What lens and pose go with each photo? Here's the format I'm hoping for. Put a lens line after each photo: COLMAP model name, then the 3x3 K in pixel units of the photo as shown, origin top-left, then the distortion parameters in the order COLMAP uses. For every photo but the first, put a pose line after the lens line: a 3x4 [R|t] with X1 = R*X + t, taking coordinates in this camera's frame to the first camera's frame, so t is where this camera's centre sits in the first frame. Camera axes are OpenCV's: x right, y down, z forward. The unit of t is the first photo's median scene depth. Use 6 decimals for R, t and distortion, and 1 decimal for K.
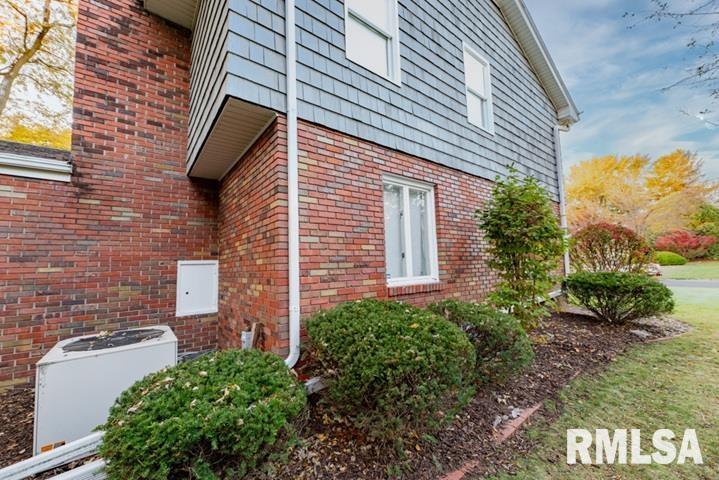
lens RADIAL K [[284.8, 0, 359.5], [0, 284.8, 240.0], [0, 0, 1]] dist [0.000209, 0.000126]
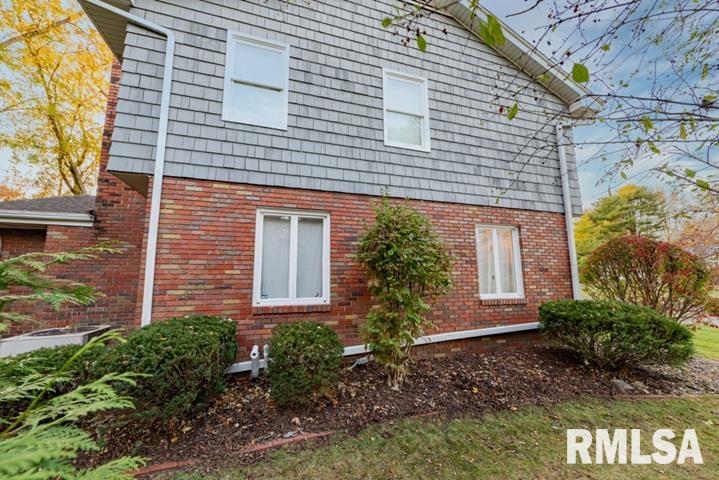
lens RADIAL K [[284.8, 0, 359.5], [0, 284.8, 240.0], [0, 0, 1]] dist [0.000209, 0.000126]
pose [[0.940056, -0.027122, -0.339939, 0.888666], [0.010900, 0.998713, -0.049539, -0.040801], [0.340845, 0.042864, 0.939142, 0.049854]]
